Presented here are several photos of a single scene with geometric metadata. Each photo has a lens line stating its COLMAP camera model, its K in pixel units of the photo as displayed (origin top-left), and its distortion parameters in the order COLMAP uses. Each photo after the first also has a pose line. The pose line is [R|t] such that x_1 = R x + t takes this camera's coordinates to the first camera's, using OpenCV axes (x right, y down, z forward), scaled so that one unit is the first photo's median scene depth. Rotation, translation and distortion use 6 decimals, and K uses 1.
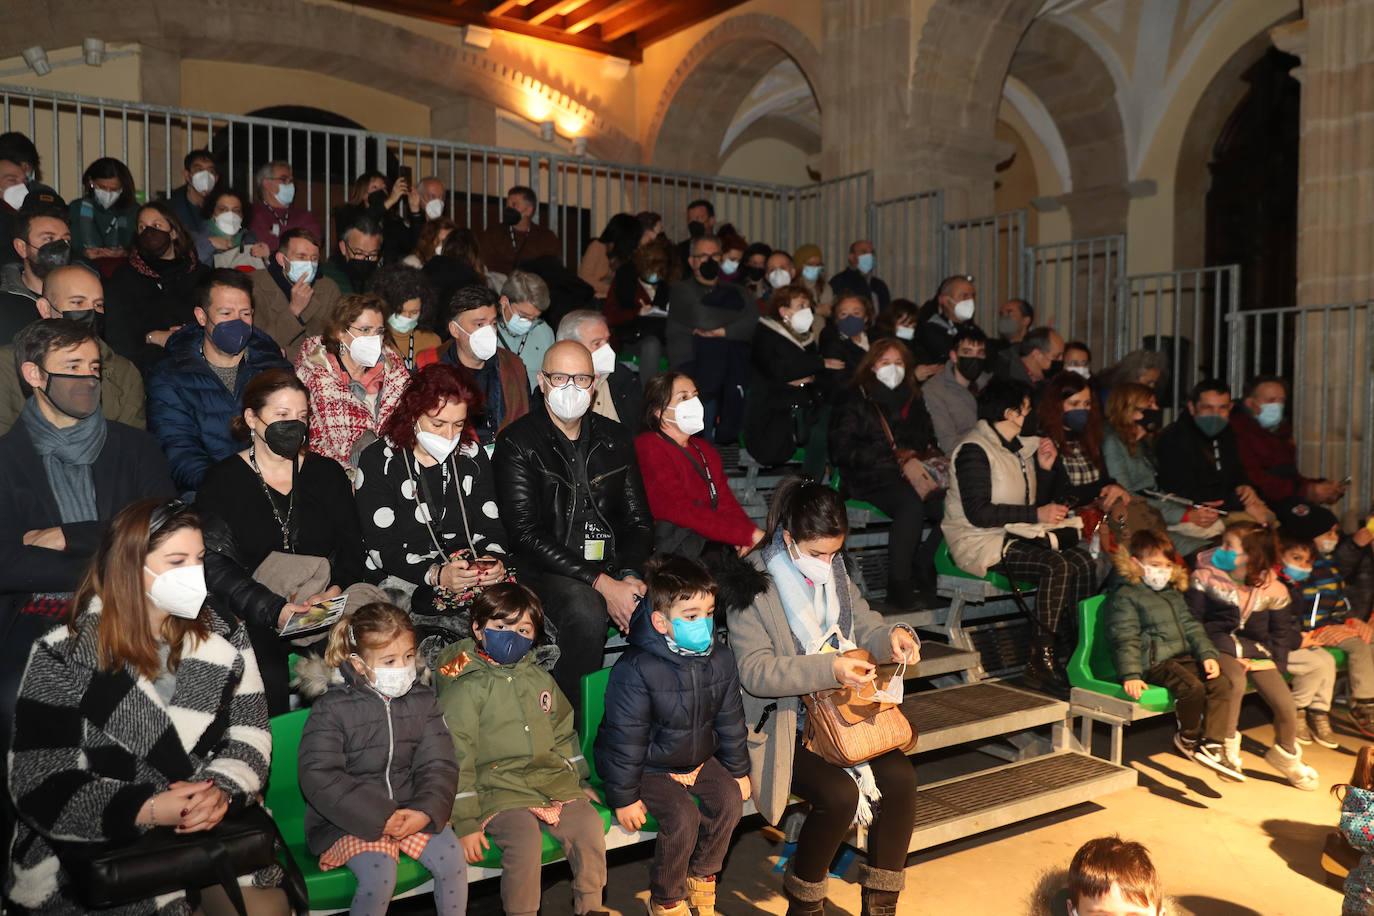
lens RADIAL K [[1009.2, 0, 687.0], [0, 1009.2, 458.0], [0, 0, 1]] dist [-0.097759, 0.080071]
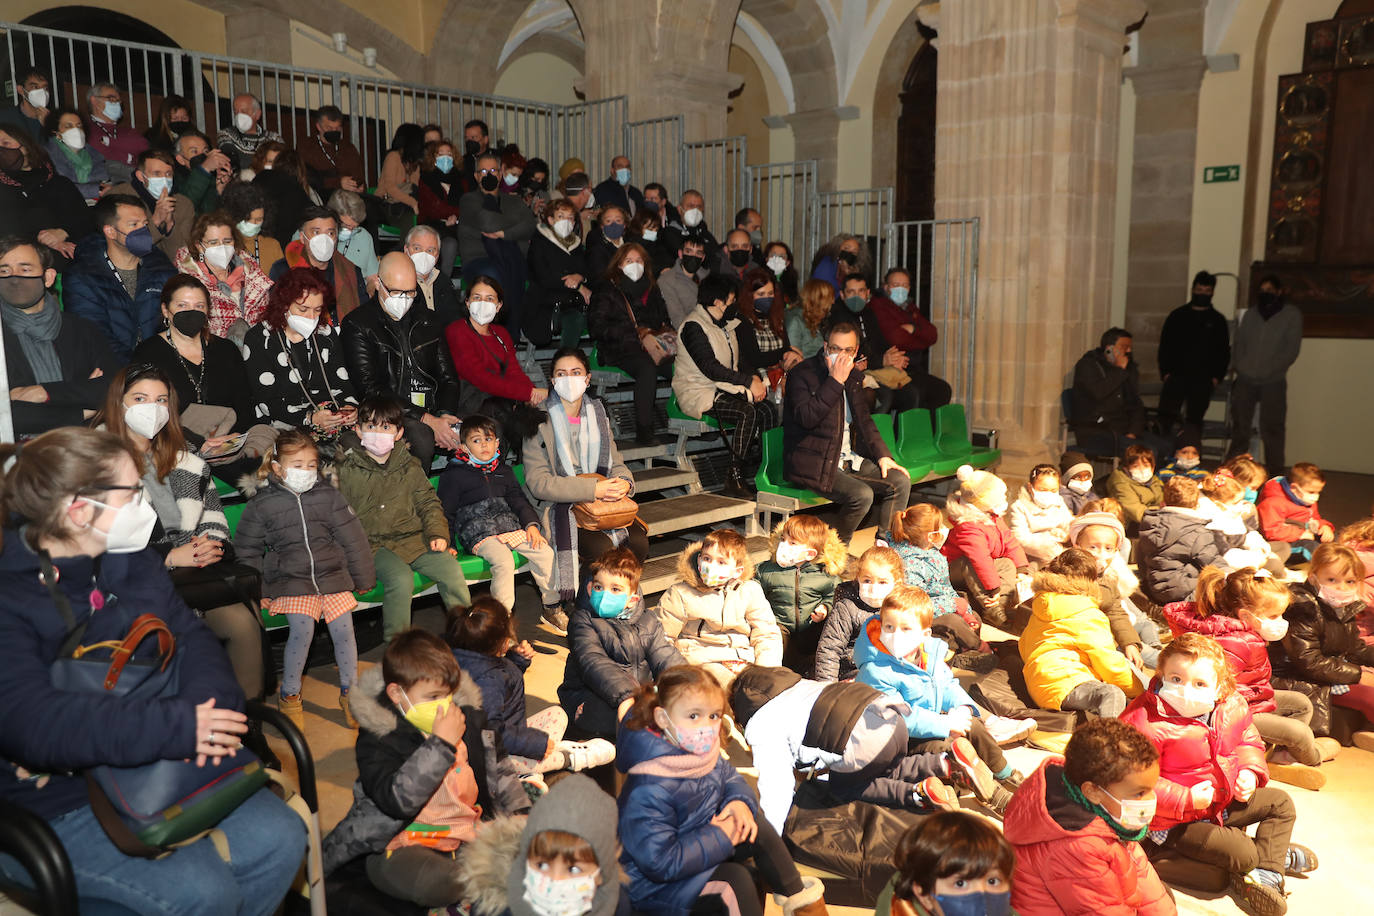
lens RADIAL K [[1006.0, 0, 687.0], [0, 1006.0, 458.0], [0, 0, 1]] dist [-0.132597, 0.266756]
pose [[0.977734, -0.035602, 0.206805, -0.009951], [0.010876, 0.992776, 0.119491, 0.006032], [-0.209565, -0.114581, 0.971058, -0.313364]]
